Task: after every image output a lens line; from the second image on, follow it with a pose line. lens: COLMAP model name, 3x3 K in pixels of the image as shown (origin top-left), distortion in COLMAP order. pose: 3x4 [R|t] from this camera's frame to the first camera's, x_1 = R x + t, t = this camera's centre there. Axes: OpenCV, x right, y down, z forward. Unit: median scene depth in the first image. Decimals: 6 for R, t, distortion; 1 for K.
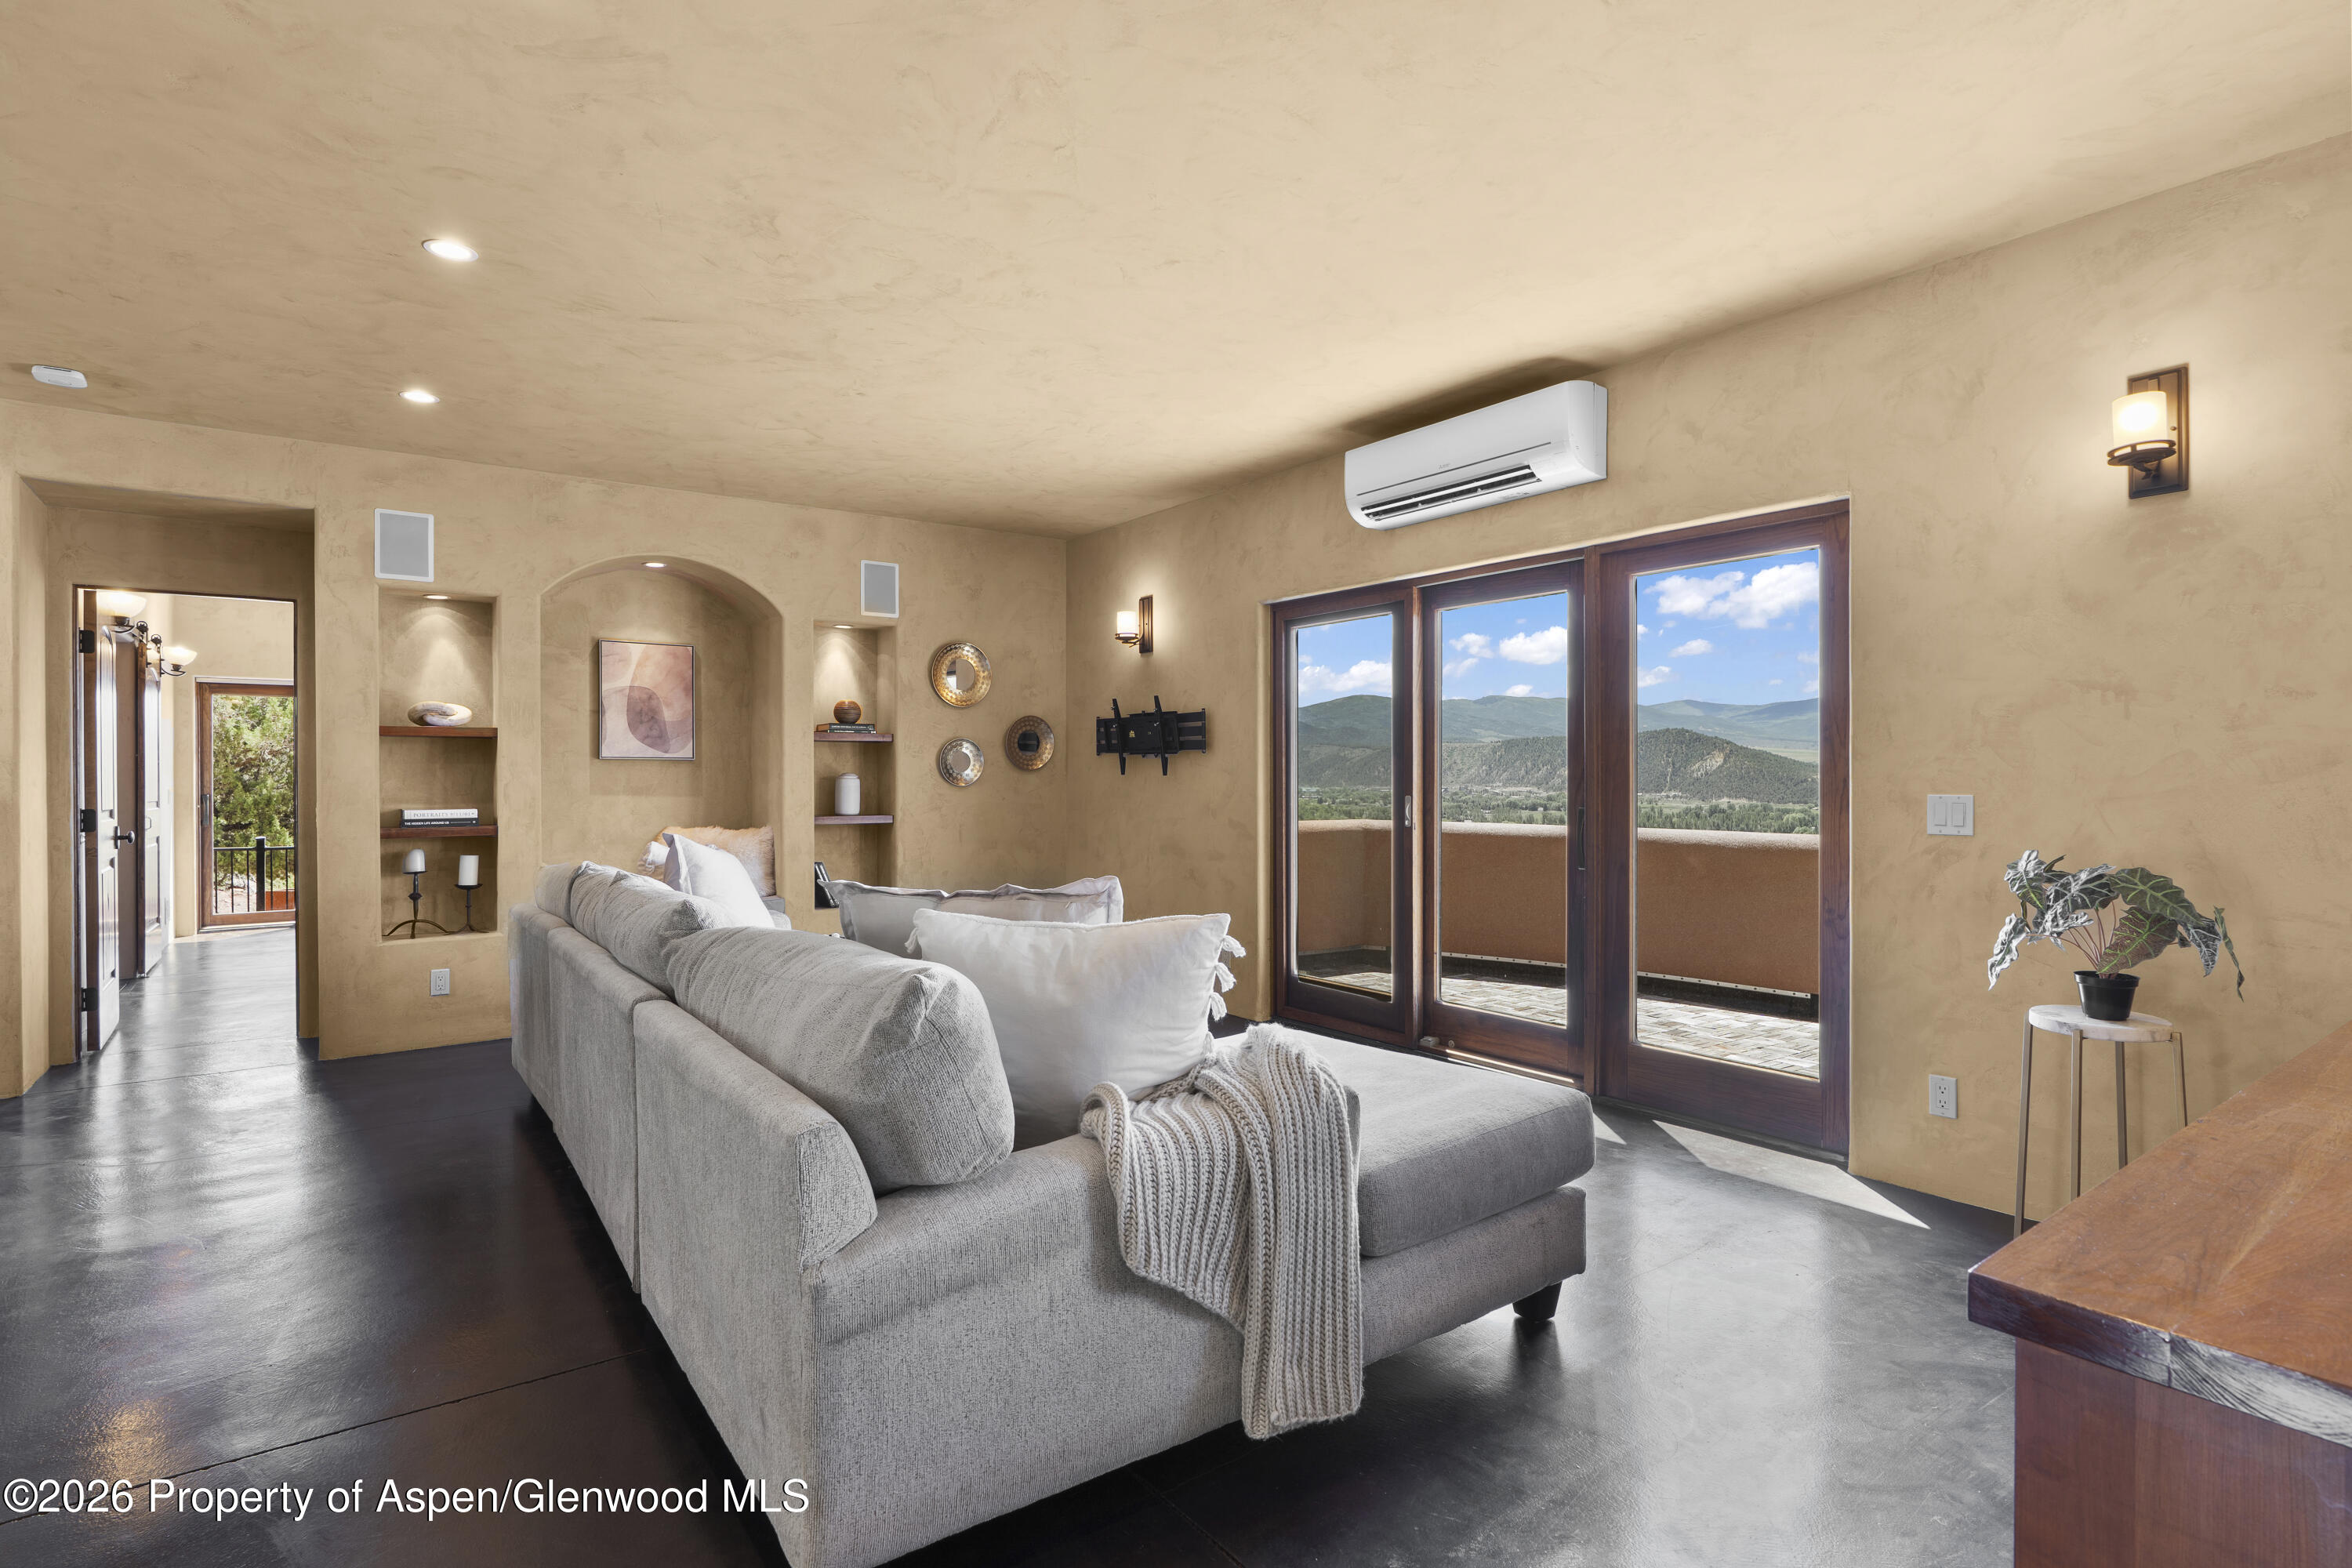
lens RADIAL K [[1152.6, 0, 1171.6], [0, 1152.6, 781.9], [0, 0, 1]] dist [-0.002613, -0.000231]
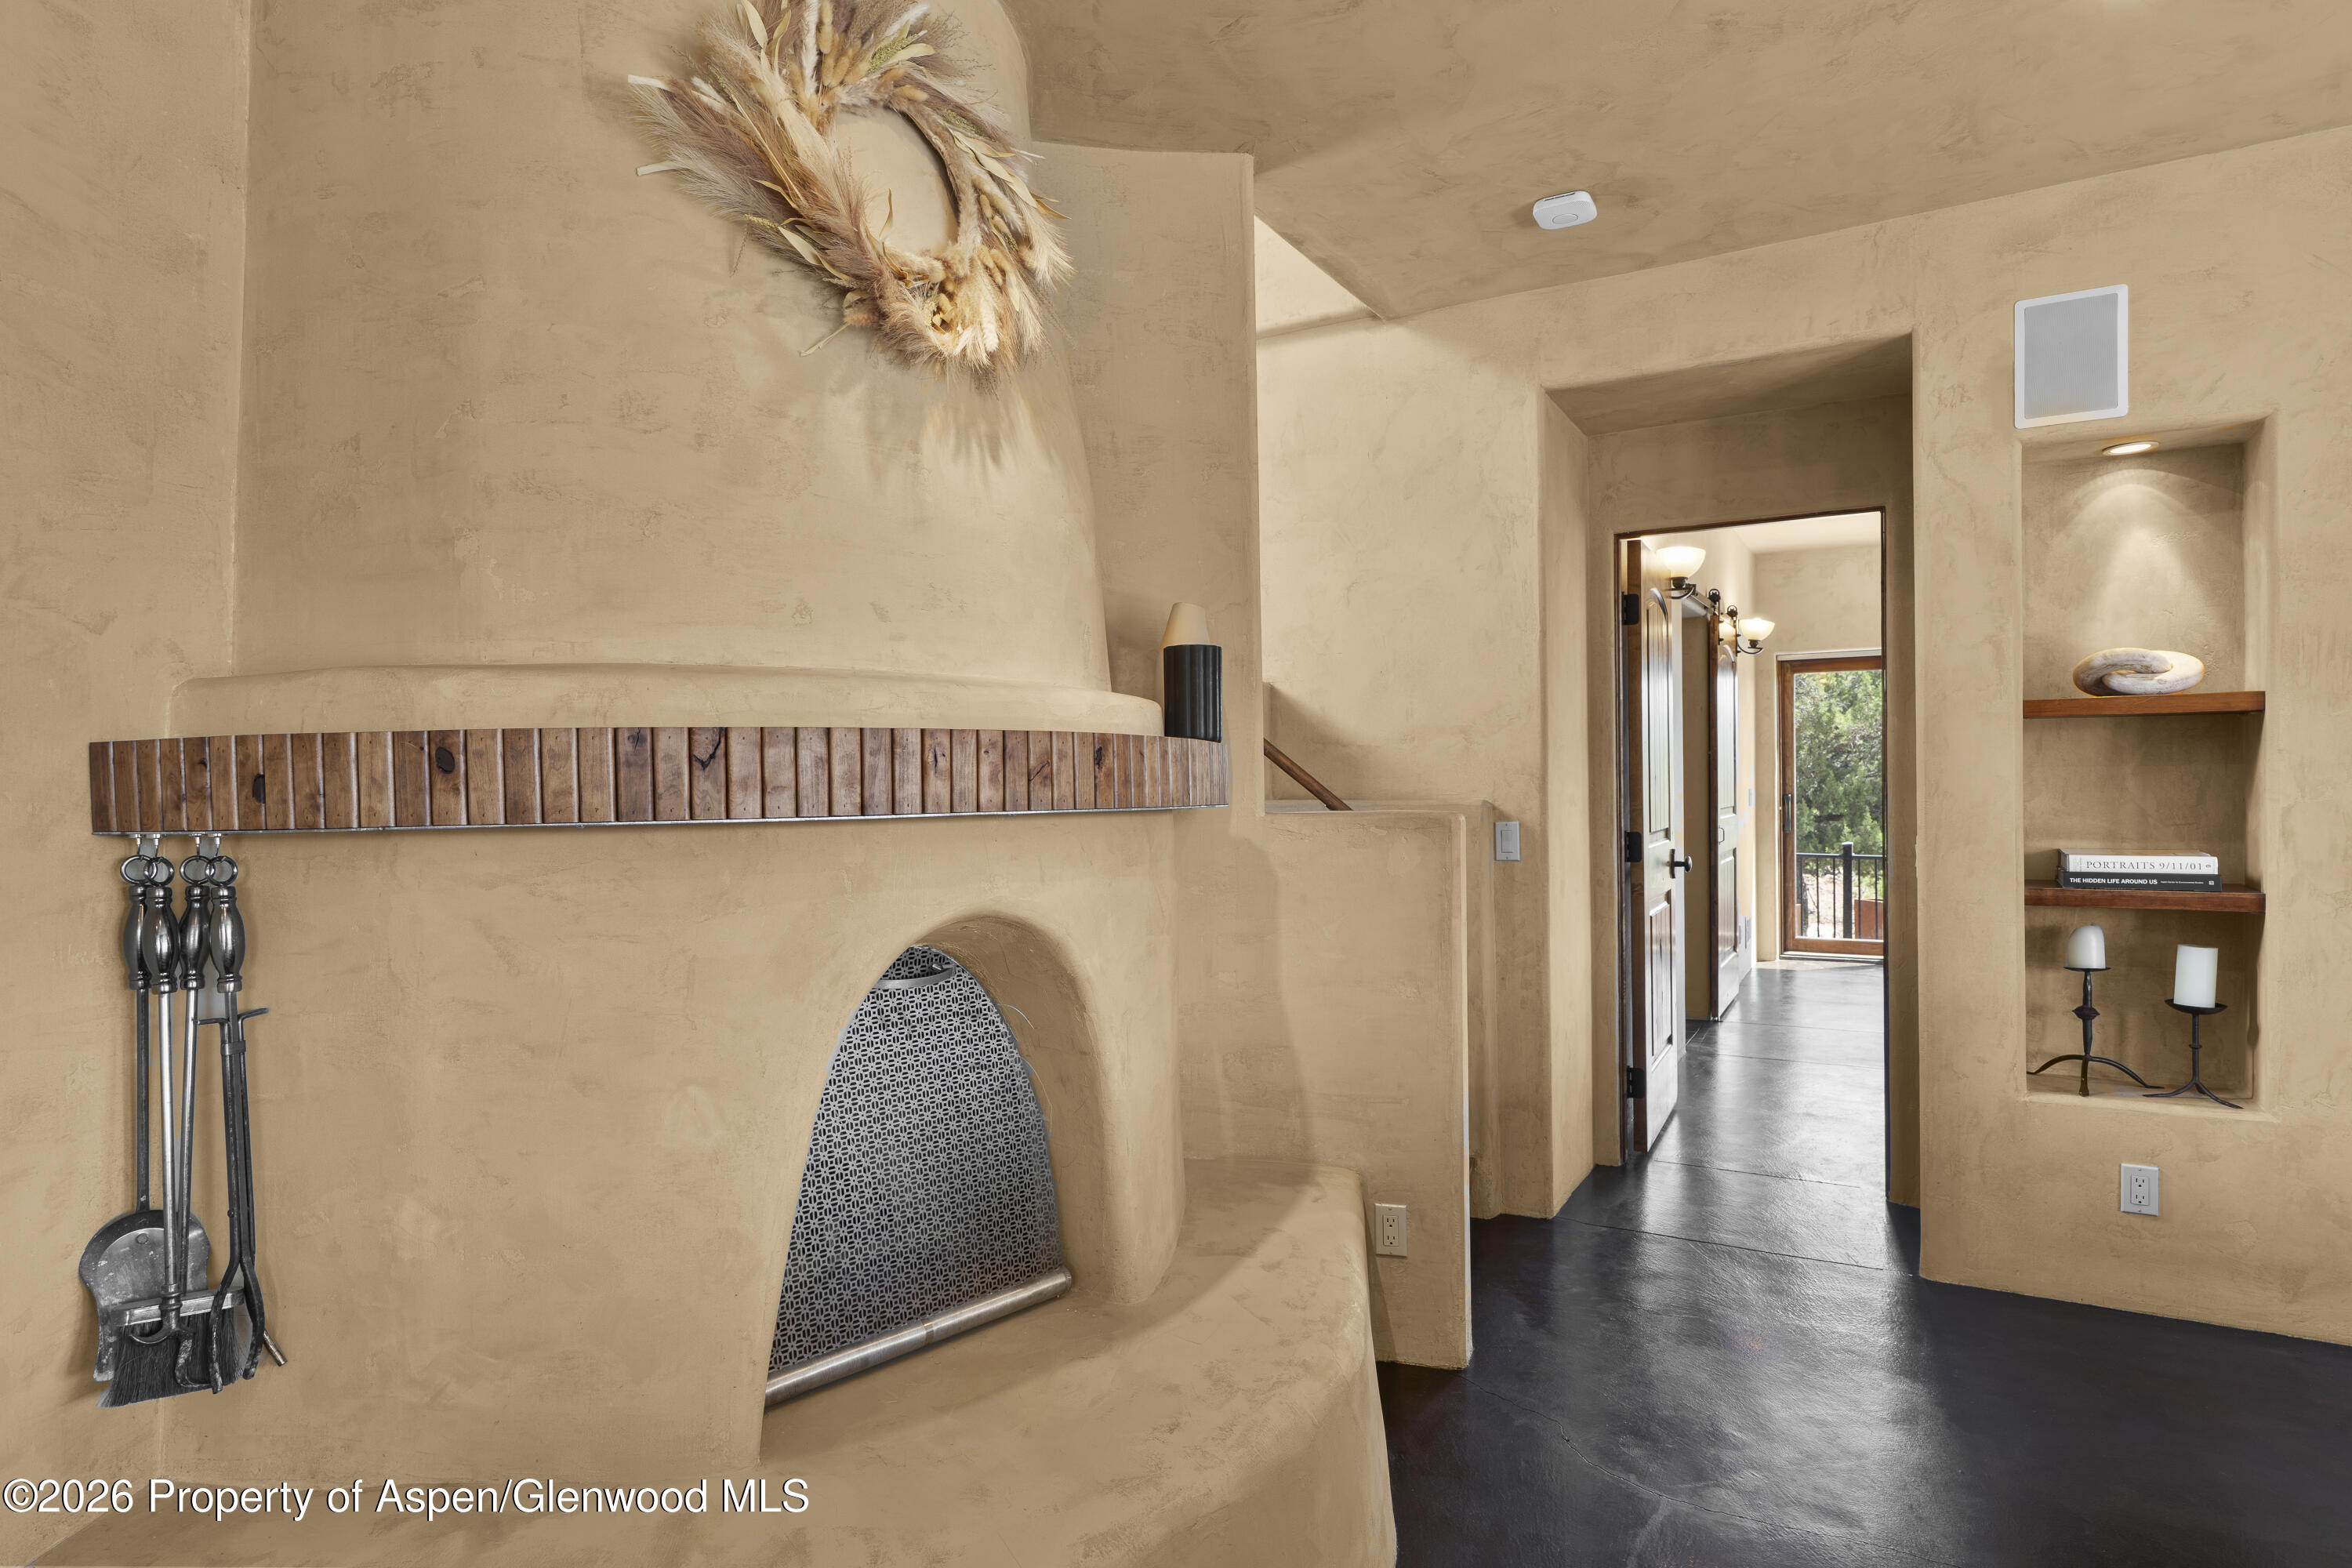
lens RADIAL K [[1271.1, 0, 1176.0], [0, 1271.1, 784.0], [0, 0, 1]] dist [-0.001755, -0.000320]
pose [[0.398748, 0.006984, -0.917034, -0.279188], [0.008968, 0.999893, 0.011515, -0.018448], [0.917017, -0.012815, 0.398643, 0.368452]]
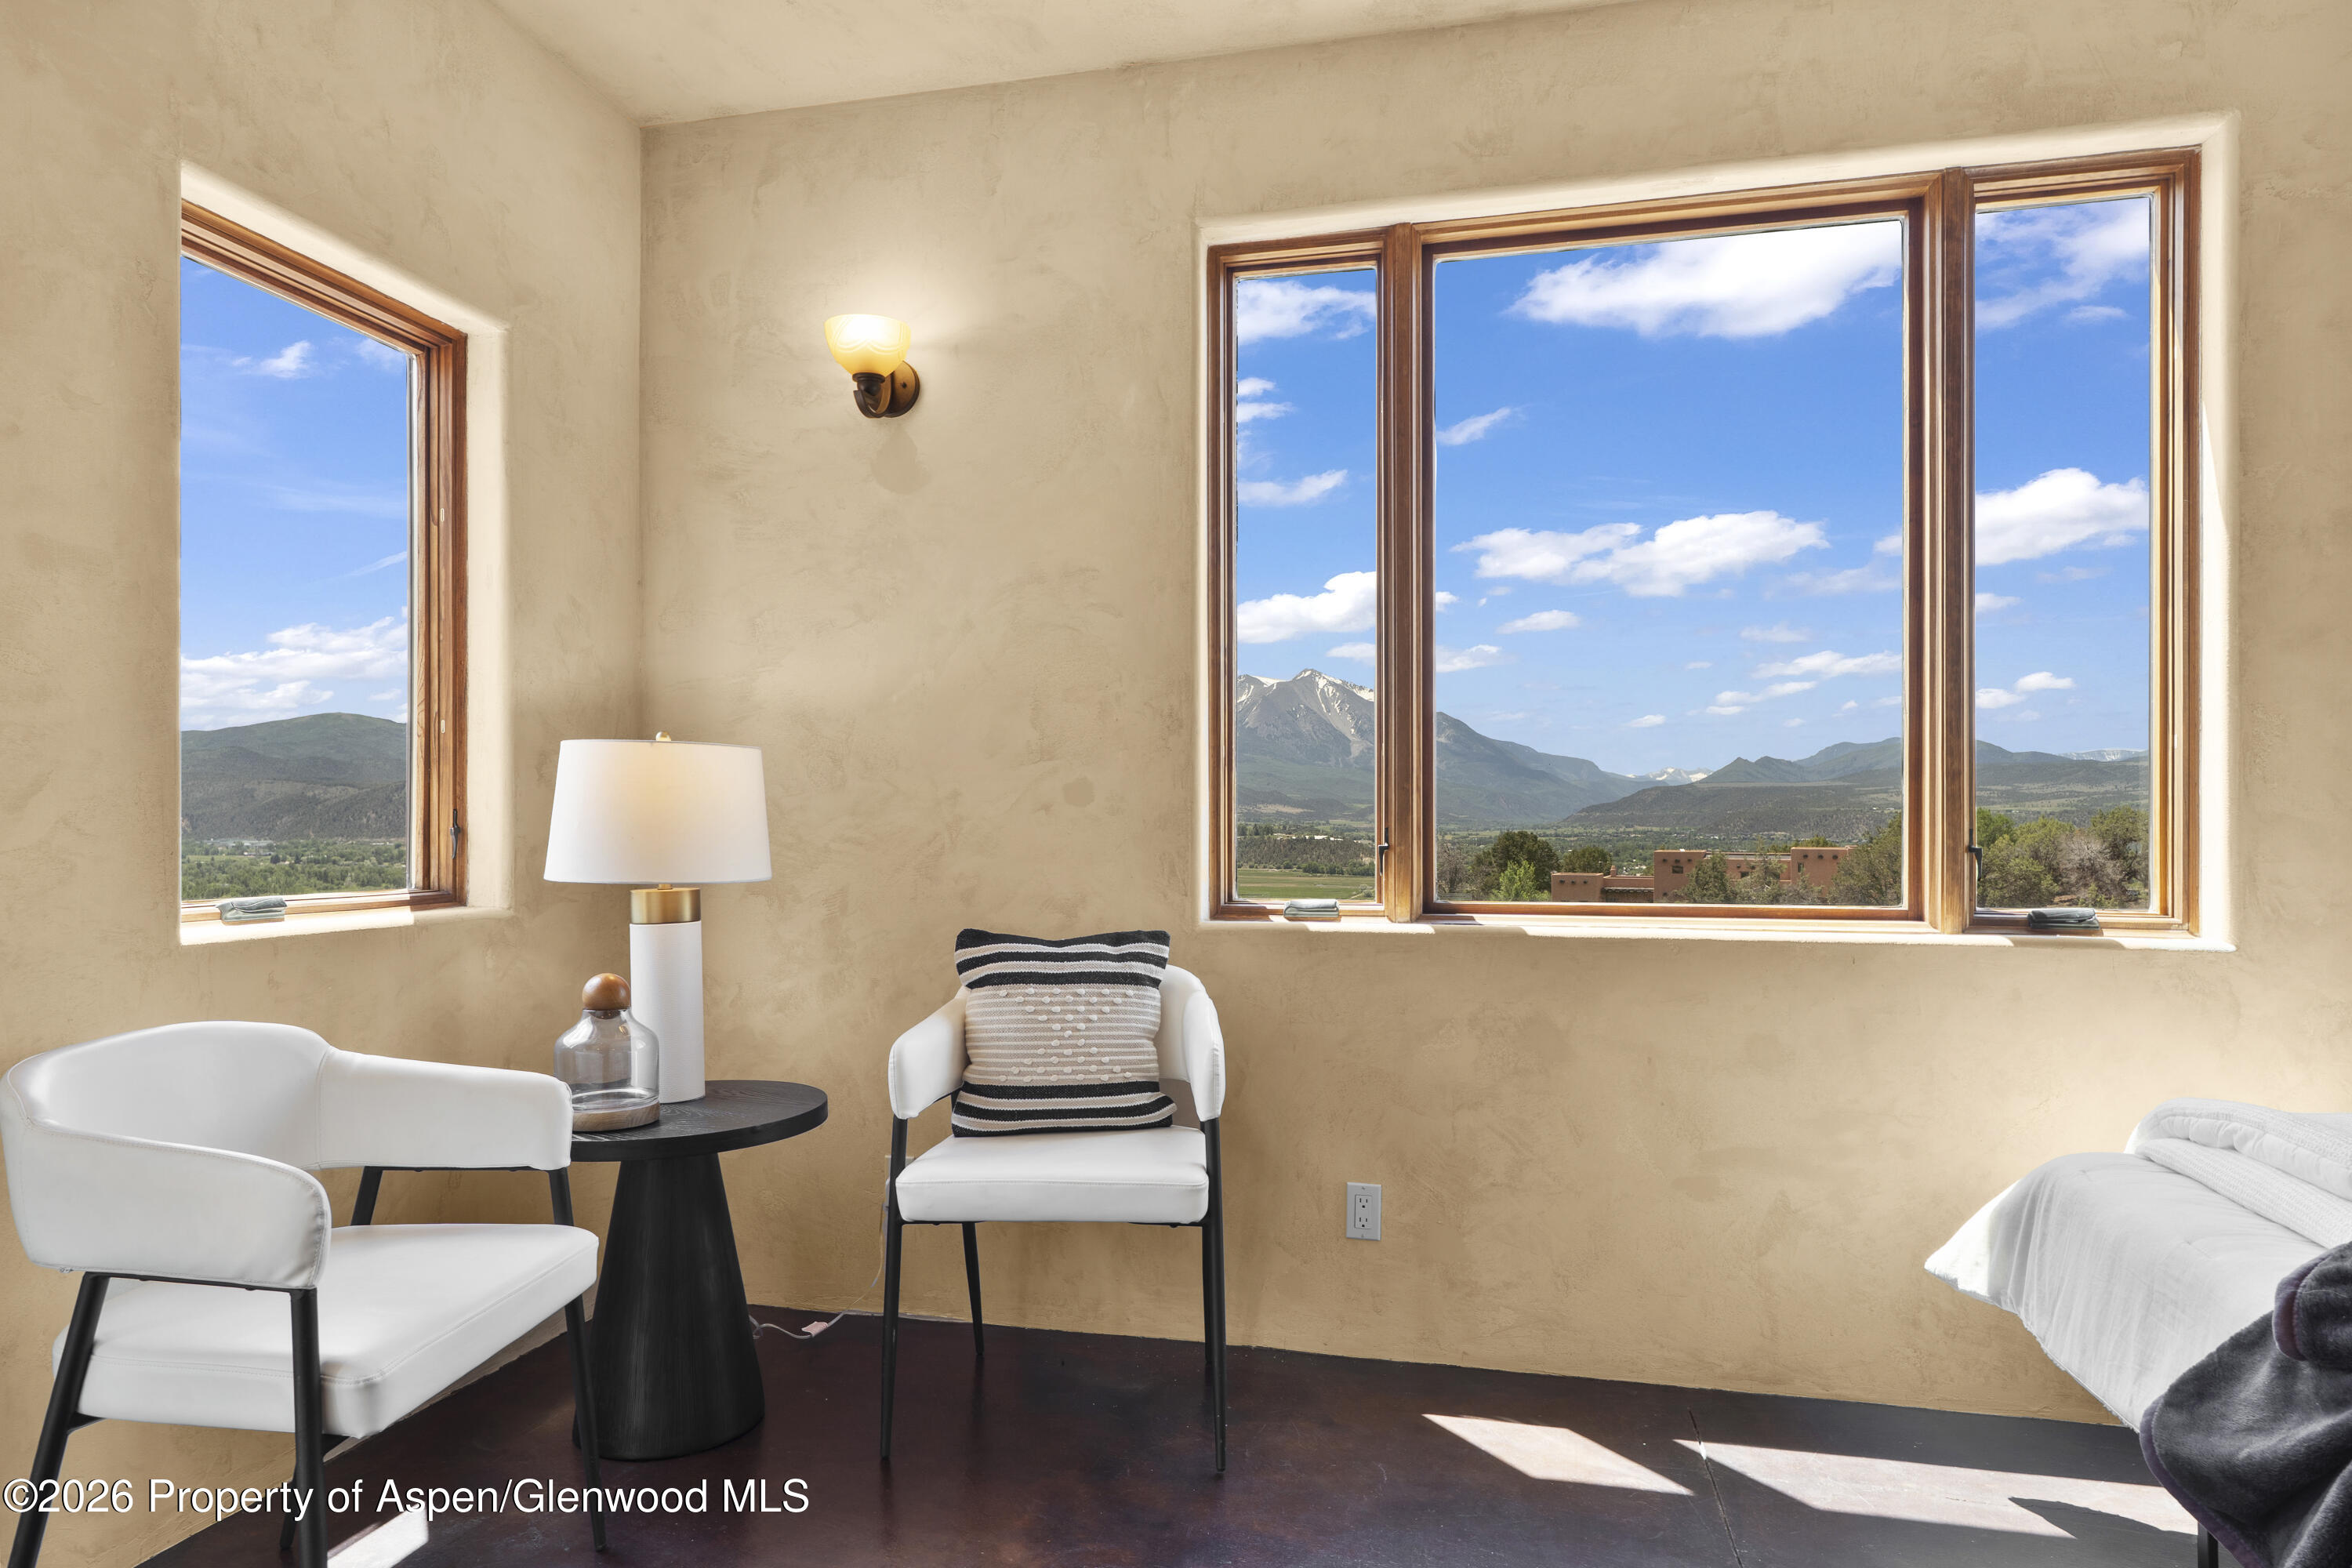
lens RADIAL K [[1376.9, 0, 1167.1], [0, 1376.9, 825.0], [0, 0, 1]] dist [0.000569, -0.000620]
pose [[0.761890, 0.003145, 0.647699, -2.201561], [0.000369, 0.999986, -0.005289, 0.109541], [-0.647707, 0.004269, 0.761878, 3.713381]]
